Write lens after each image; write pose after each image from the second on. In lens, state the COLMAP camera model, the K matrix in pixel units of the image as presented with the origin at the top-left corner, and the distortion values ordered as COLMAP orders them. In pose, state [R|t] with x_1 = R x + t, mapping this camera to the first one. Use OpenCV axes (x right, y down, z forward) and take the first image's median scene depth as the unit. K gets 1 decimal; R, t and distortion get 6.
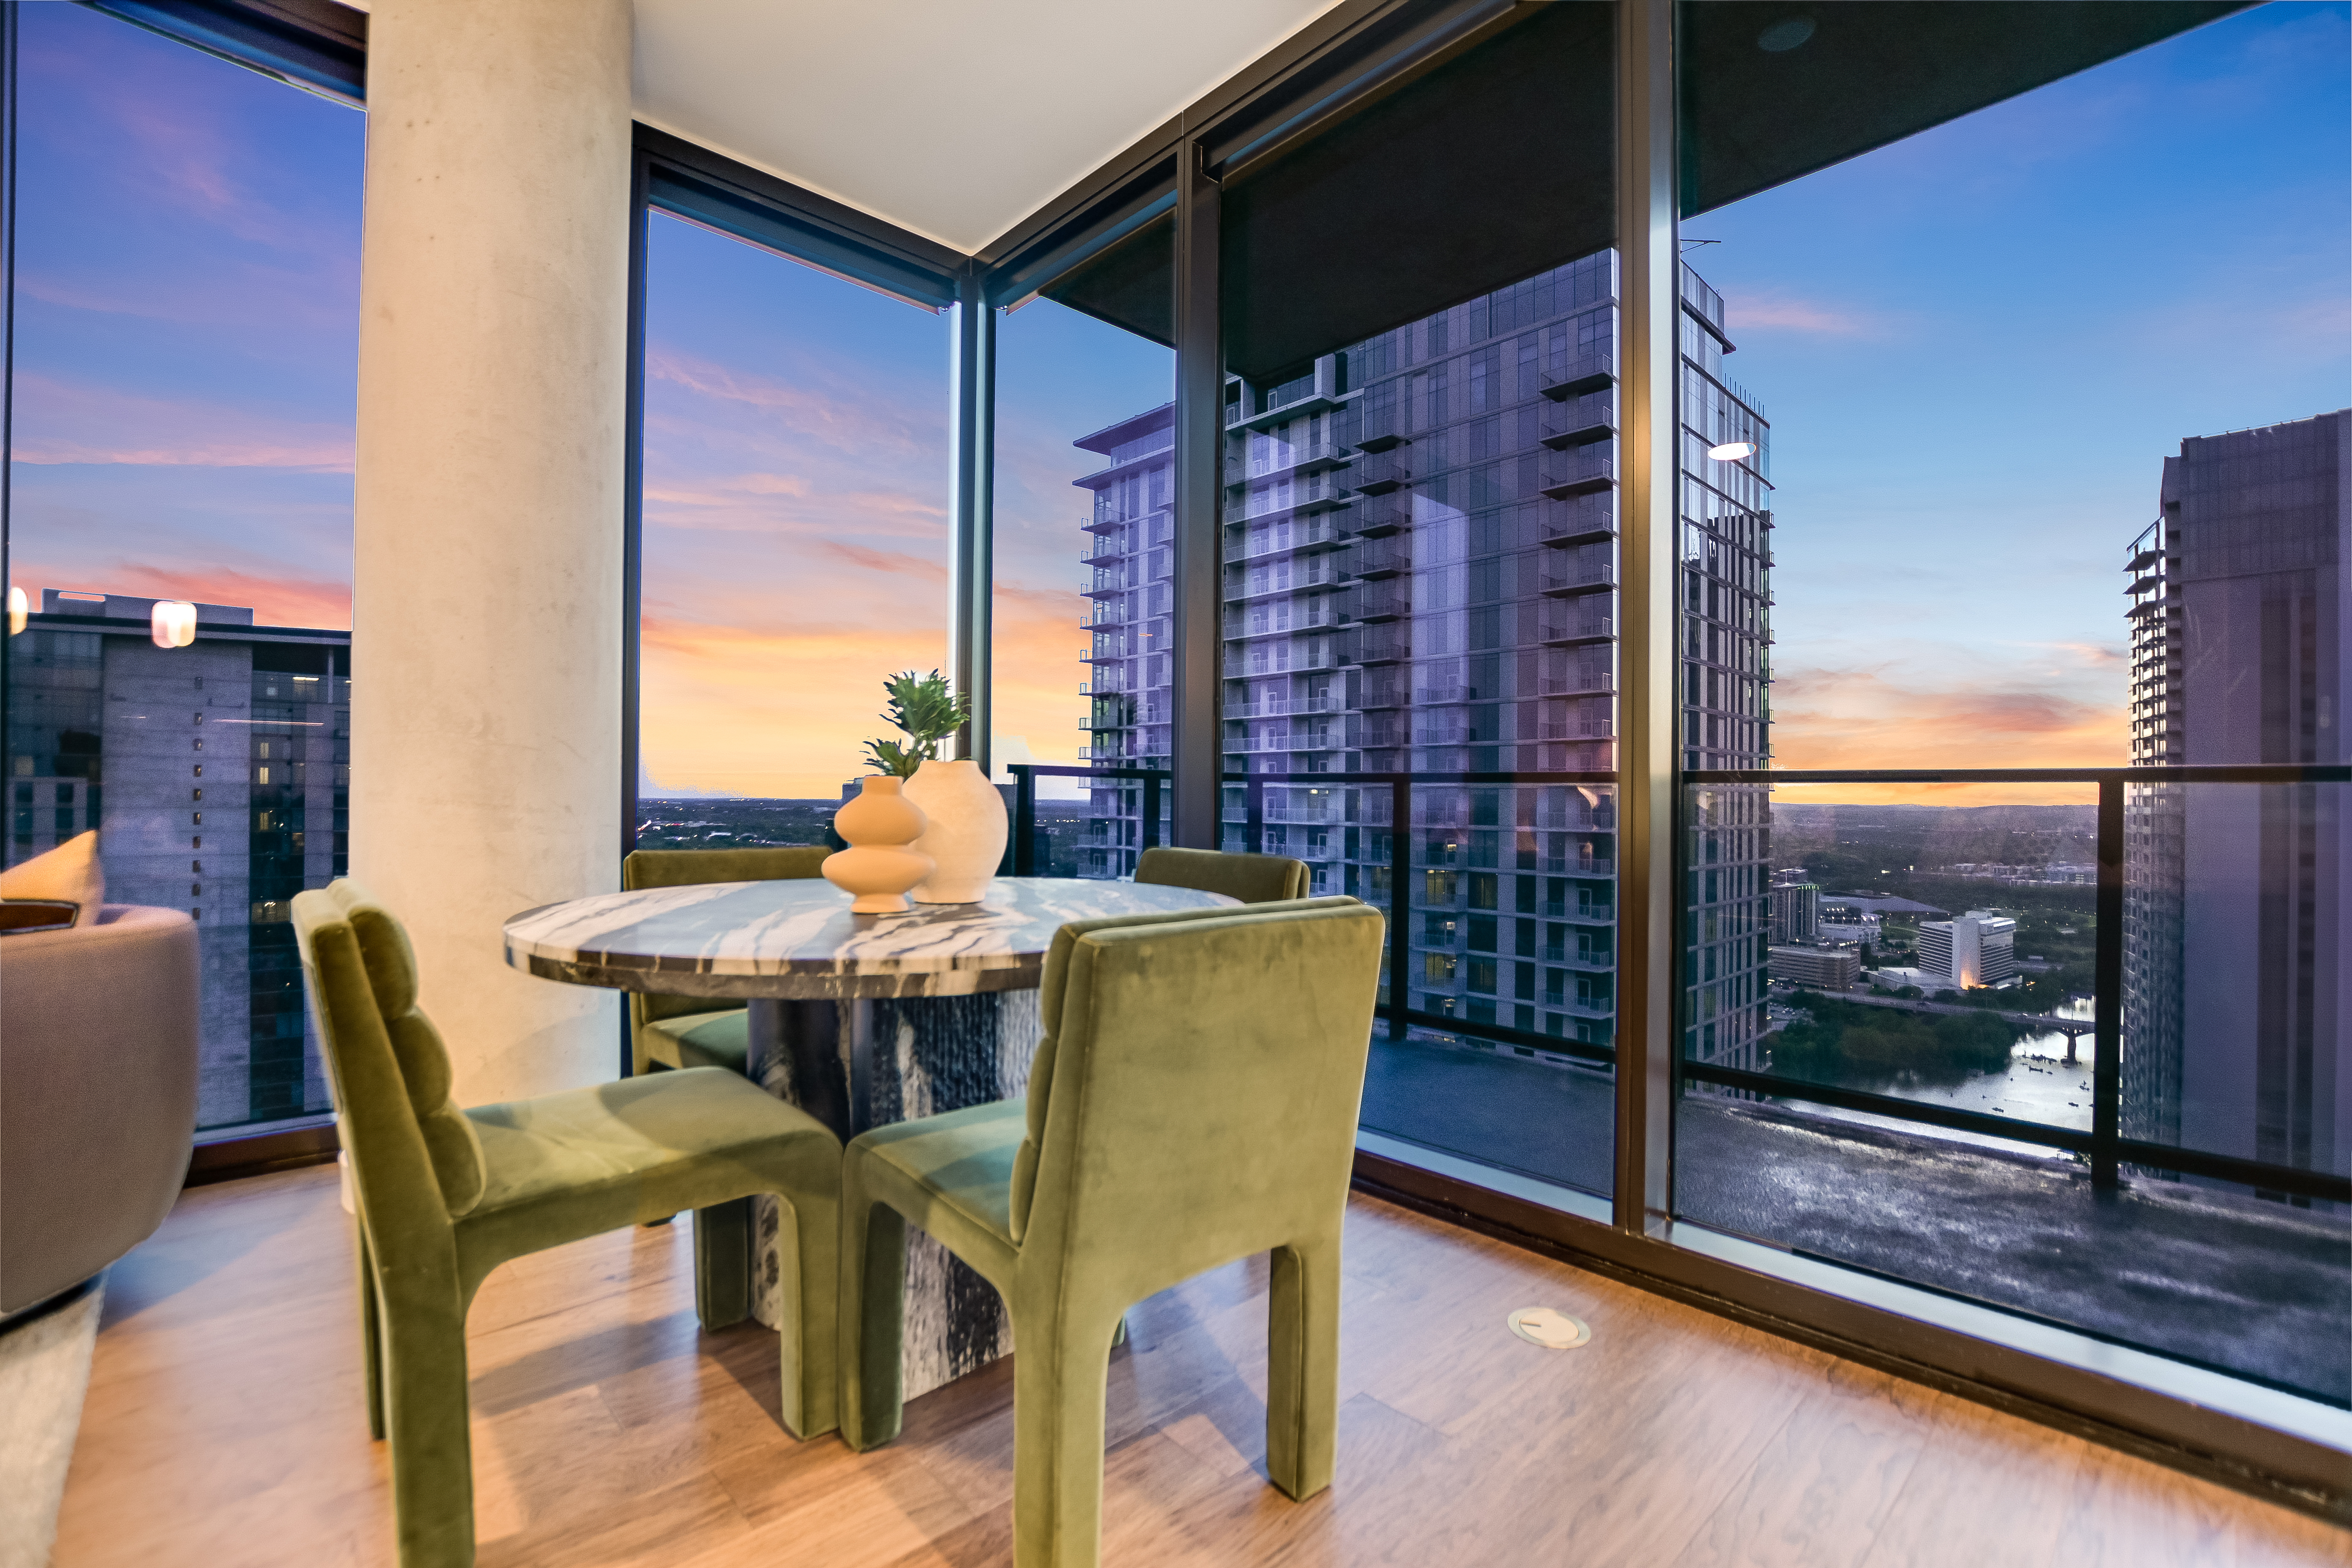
lens RADIAL K [[1031.9, 0, 1180.7], [0, 1031.9, 796.8], [0, 0, 1]] dist [-0.025657, 0.000993]
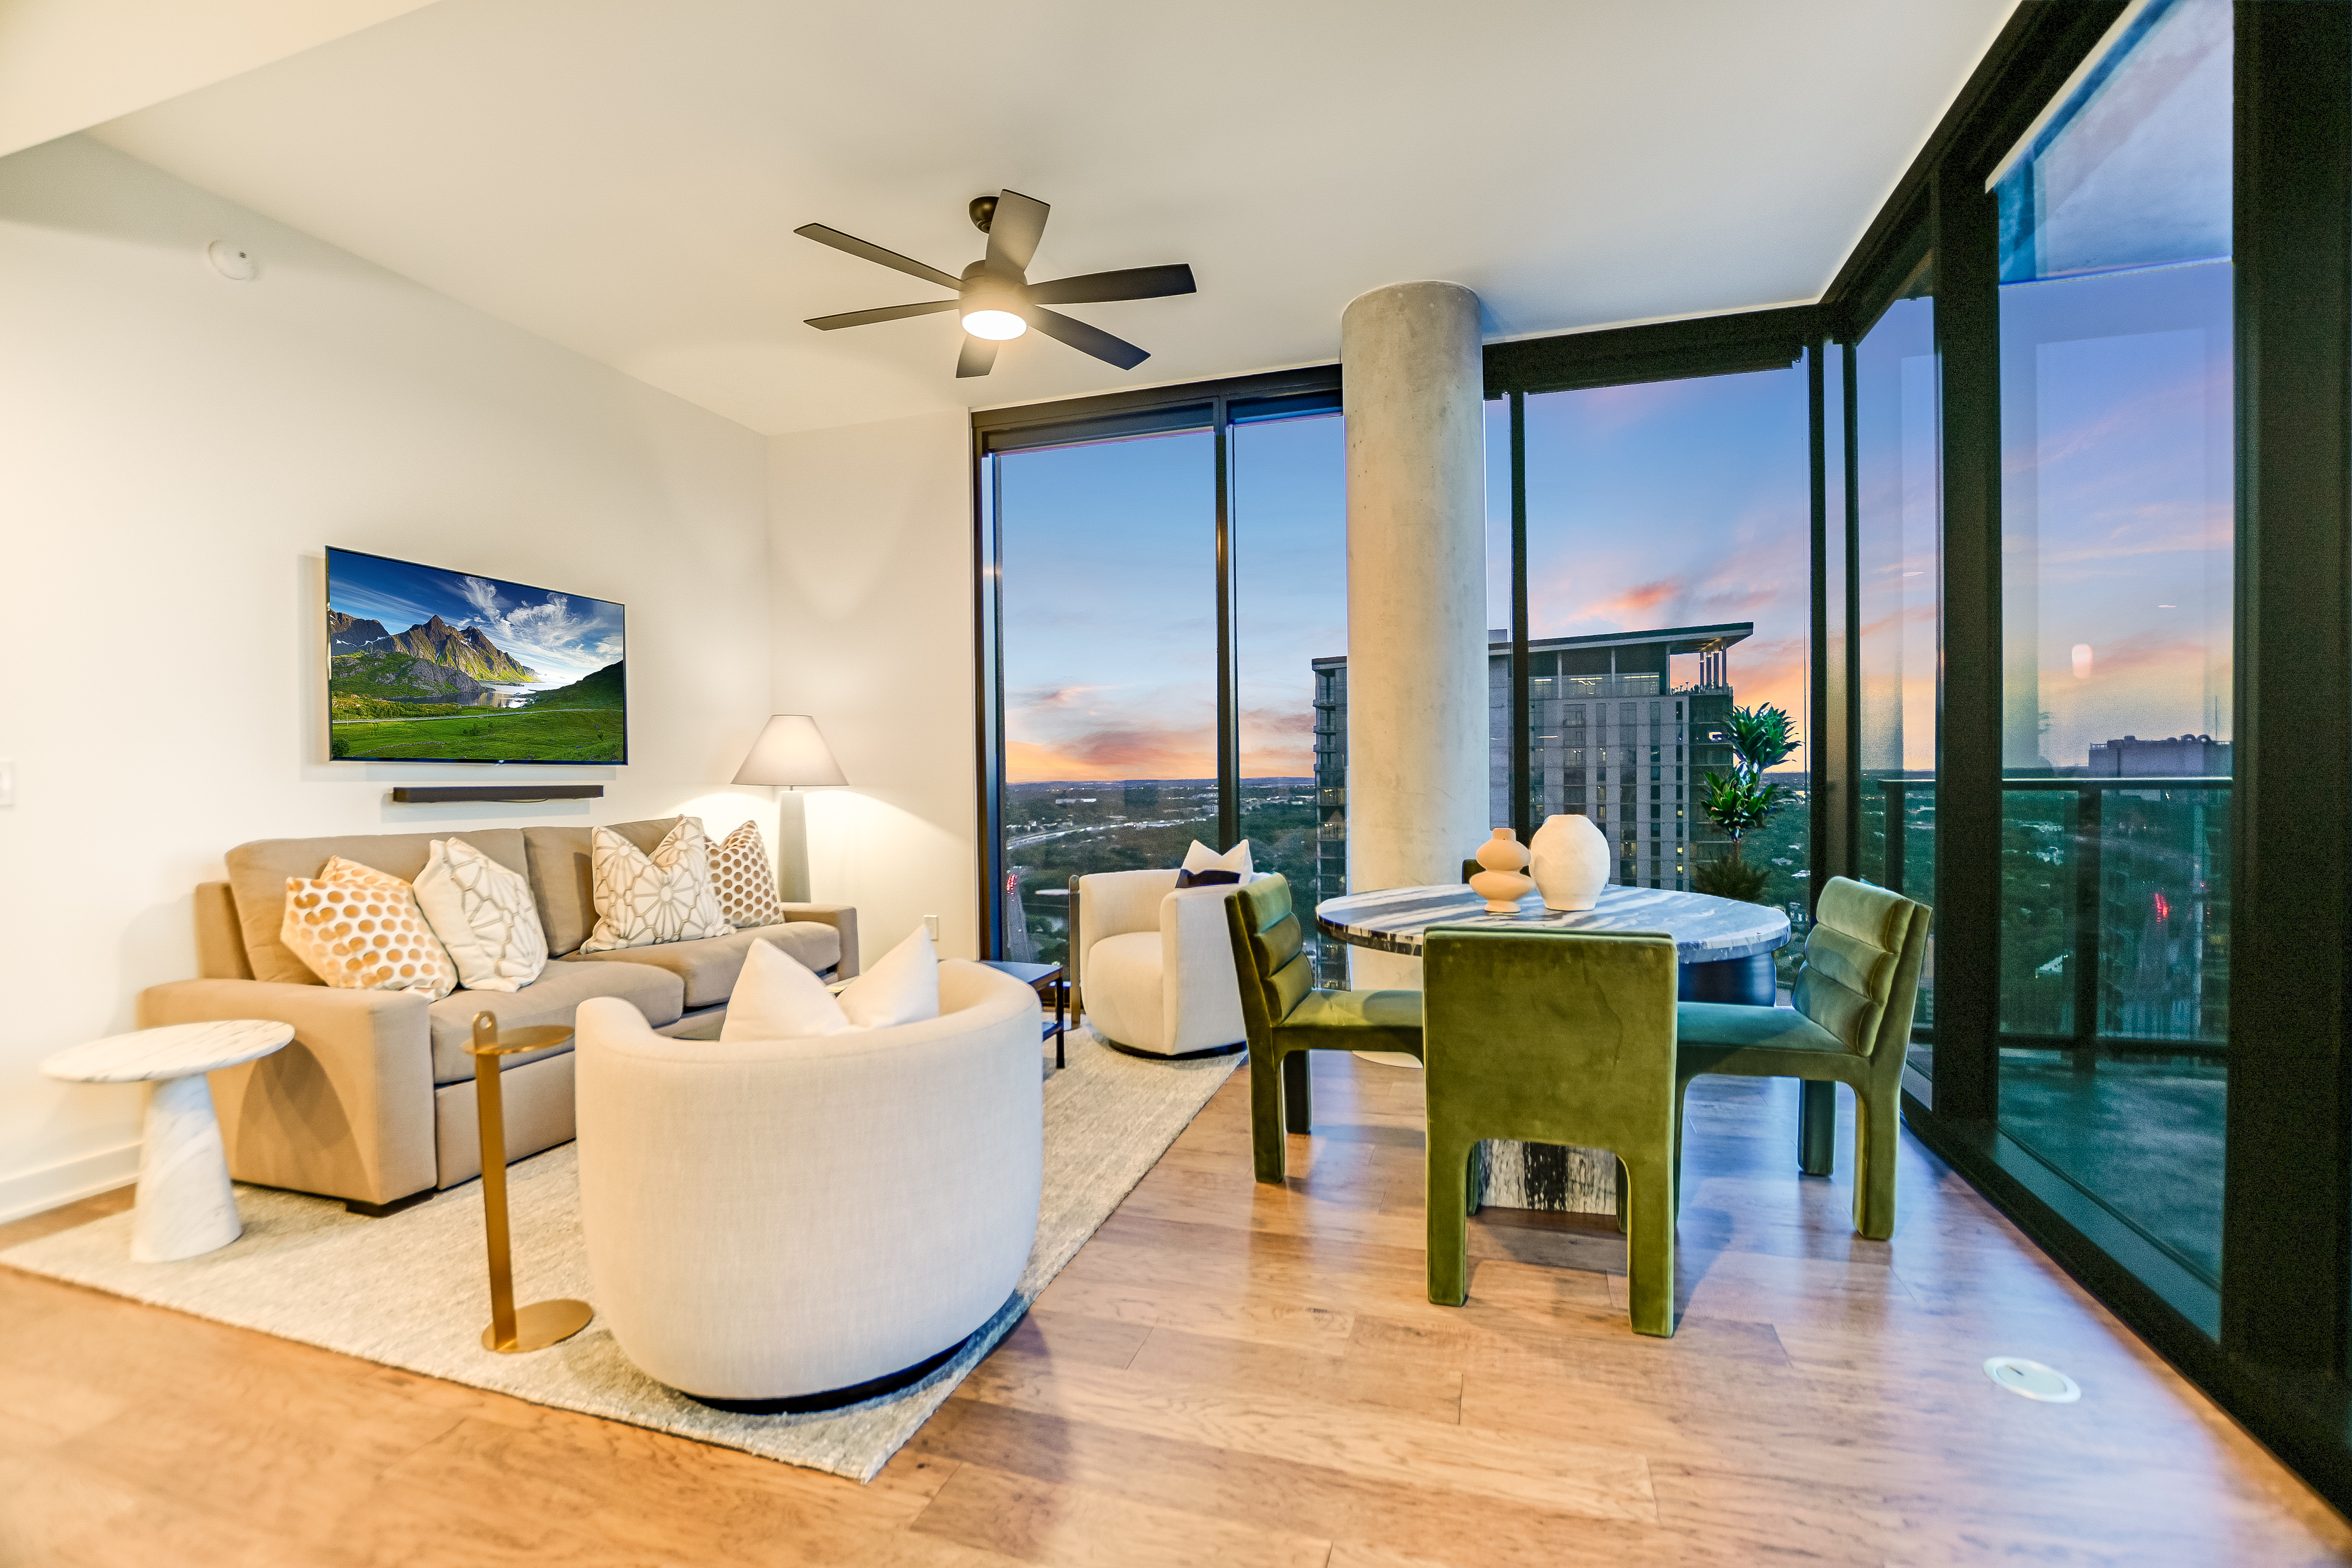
lens RADIAL K [[1031.9, 0, 1180.7], [0, 1031.9, 796.8], [0, 0, 1]] dist [-0.025657, 0.000993]
pose [[0.489803, 0.001182, -0.871833, 0.414873], [0.021871, 0.999668, 0.013643, -0.048094], [0.871559, -0.025750, 0.489614, -0.110179]]
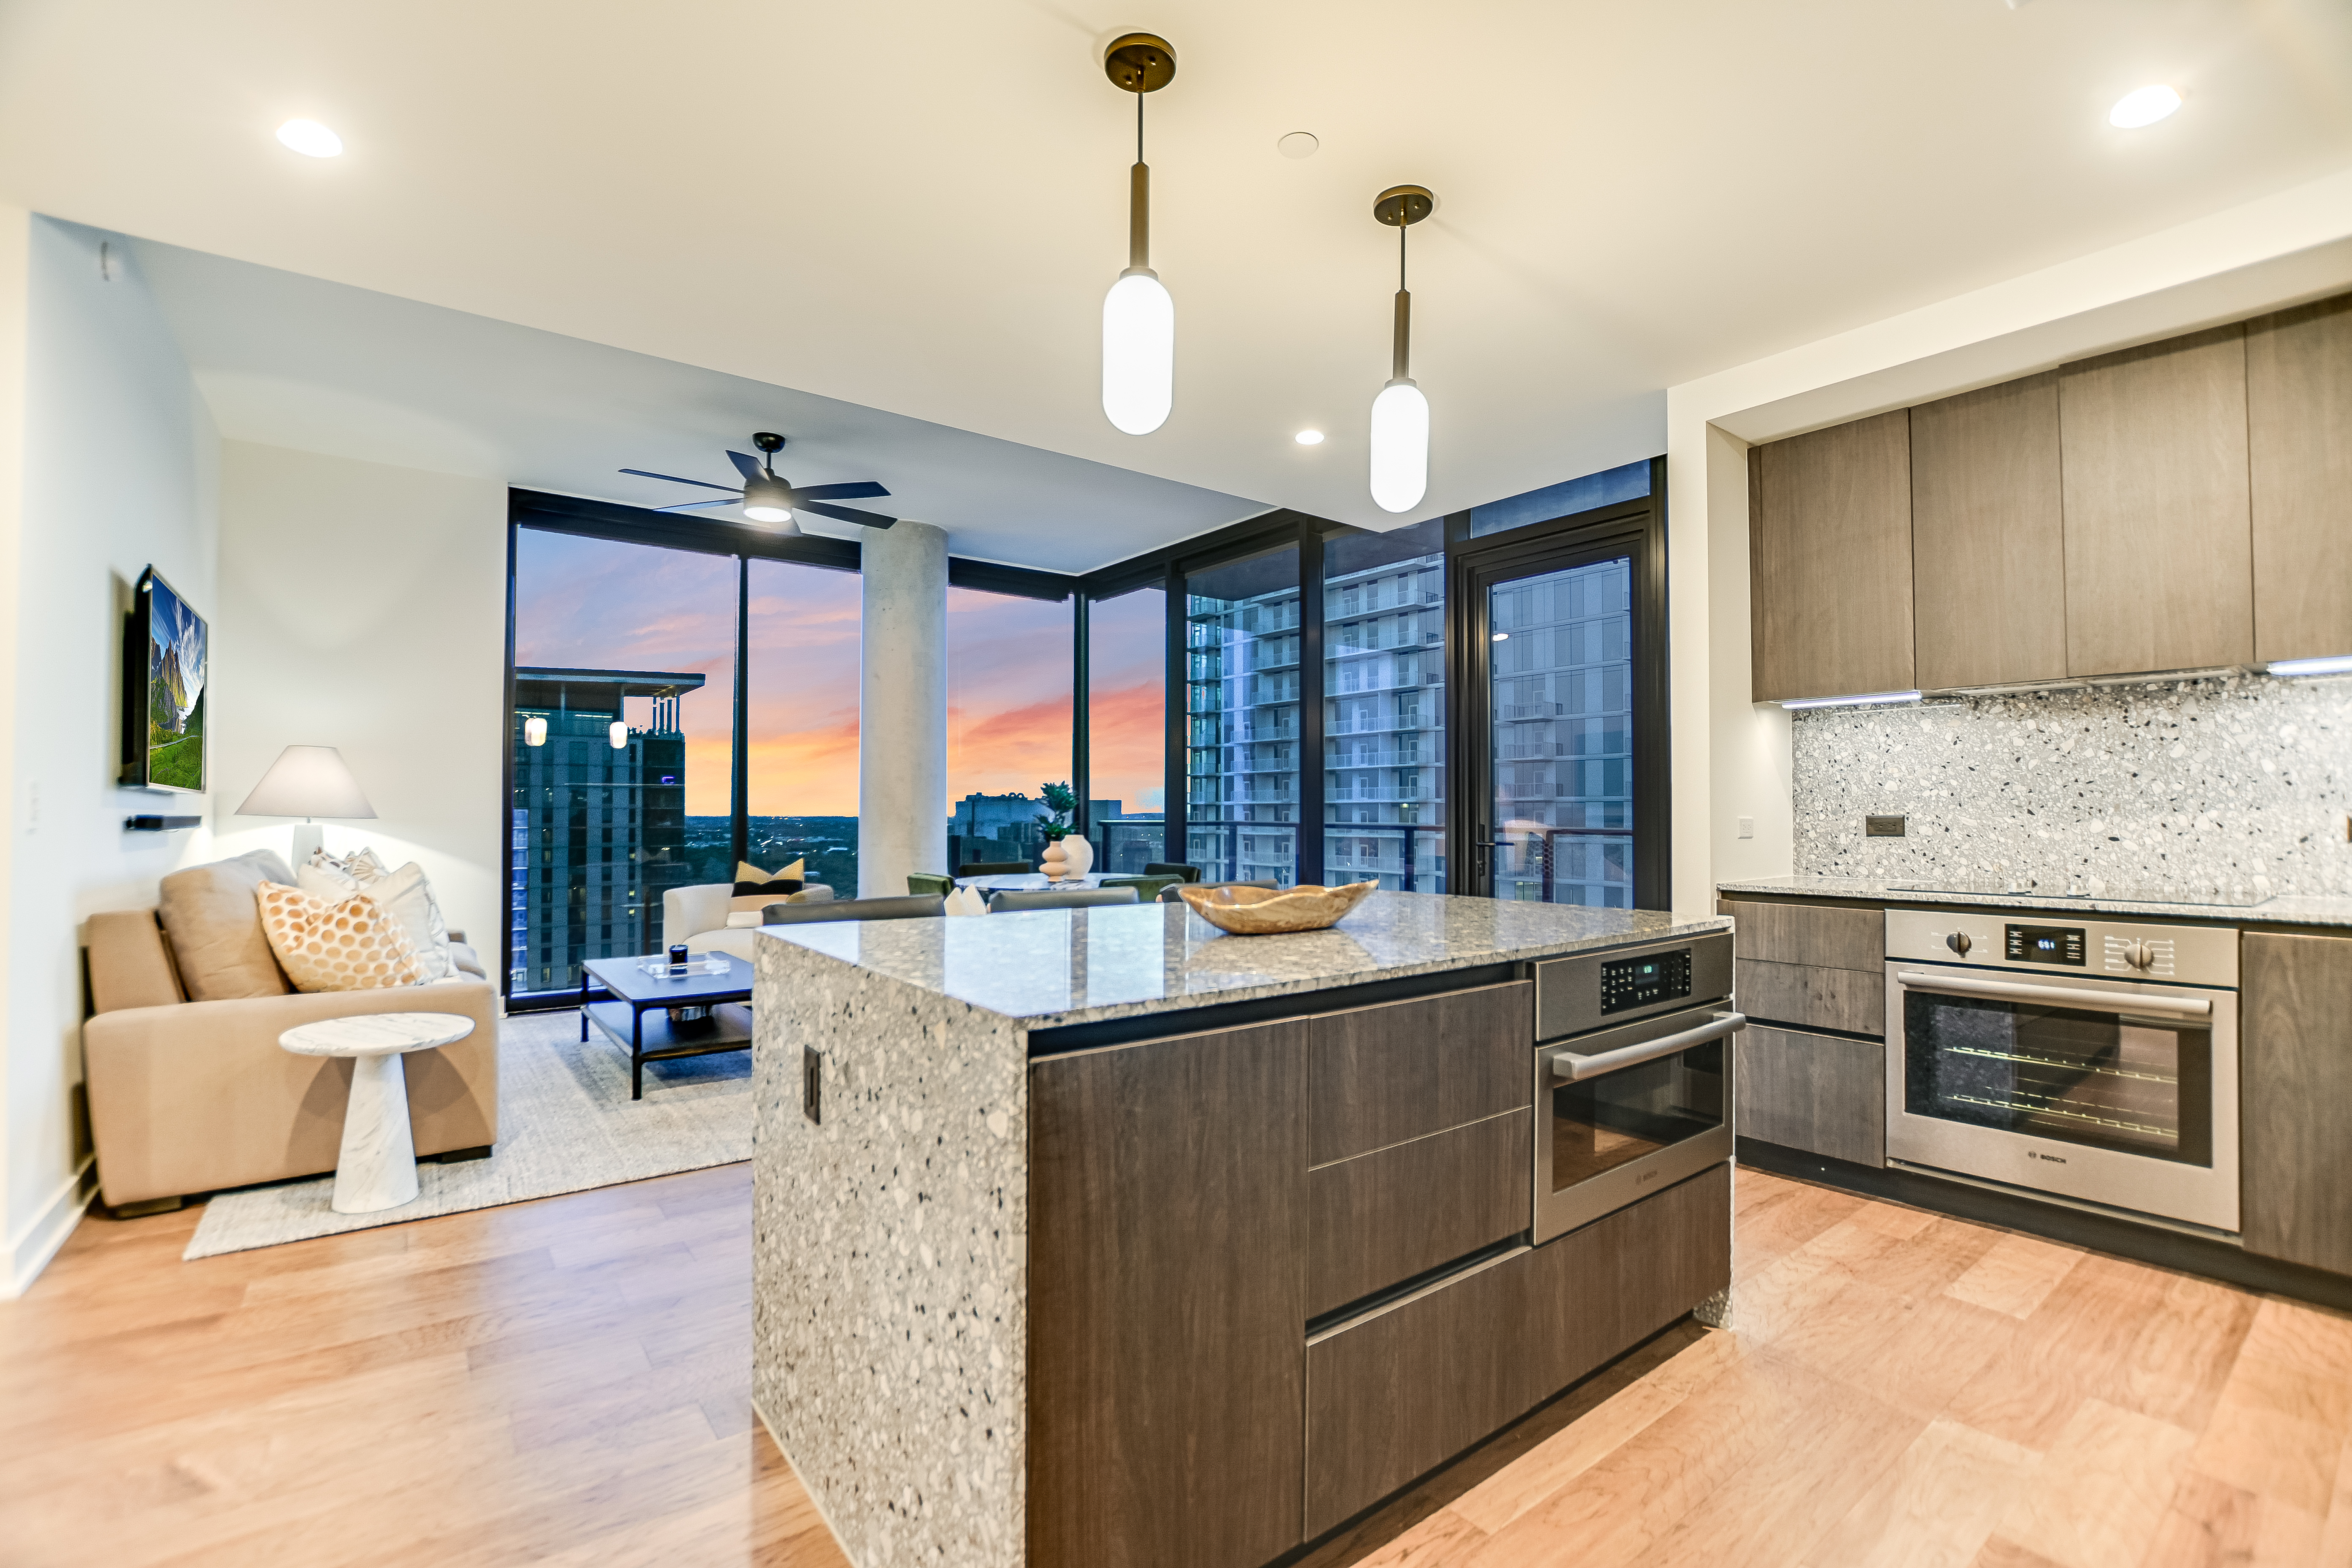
lens RADIAL K [[1031.9, 0, 1180.7], [0, 1031.9, 796.8], [0, 0, 1]] dist [-0.025657, 0.000993]
pose [[0.995031, -0.008544, -0.099202, 0.219496], [0.007269, 0.999886, -0.013203, -0.057083], [0.099304, 0.012416, 0.994980, -1.116398]]
